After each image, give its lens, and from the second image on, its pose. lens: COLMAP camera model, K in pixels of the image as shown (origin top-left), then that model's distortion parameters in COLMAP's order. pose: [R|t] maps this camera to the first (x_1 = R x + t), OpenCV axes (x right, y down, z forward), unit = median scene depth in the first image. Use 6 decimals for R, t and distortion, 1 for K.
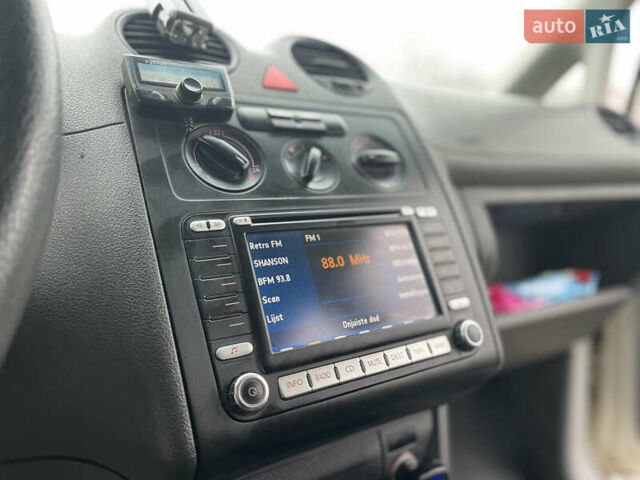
lens RADIAL K [[480.6, 0, 320.0], [0, 480.6, 240.0], [0, 0, 1]] dist [0.053457, 0.000062]
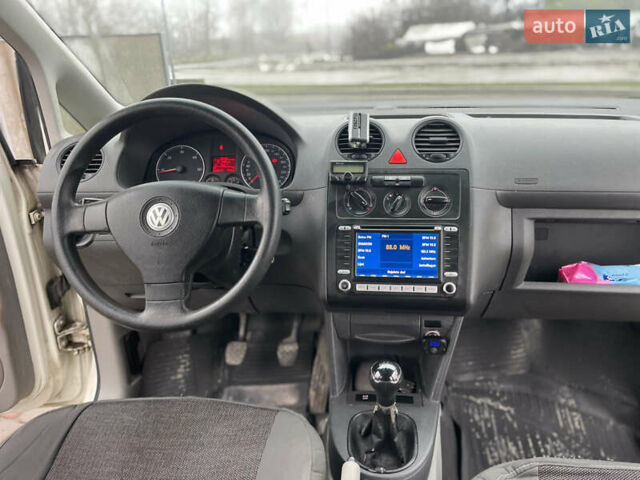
lens RADIAL K [[480.6, 0, 320.0], [0, 480.6, 240.0], [0, 0, 1]] dist [0.053457, 0.000062]
pose [[0.746595, 0.205143, -0.632860, 1.428083], [-0.040243, 0.963455, 0.264830, -0.686782], [0.664060, -0.172253, 0.727567, -1.156117]]
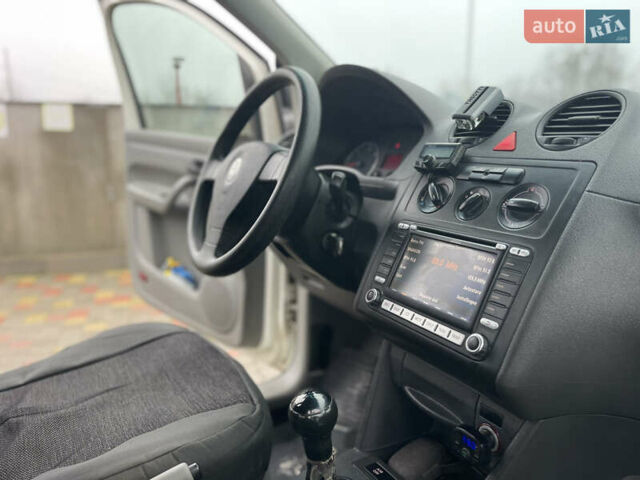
lens RADIAL K [[480.6, 0, 320.0], [0, 480.6, 240.0], [0, 0, 1]] dist [0.053457, 0.000062]
pose [[-0.046955, 0.195919, -0.979495, 1.811830], [-0.142938, 0.969168, 0.200705, -0.330225], [0.988617, 0.149431, -0.017503, 0.642242]]
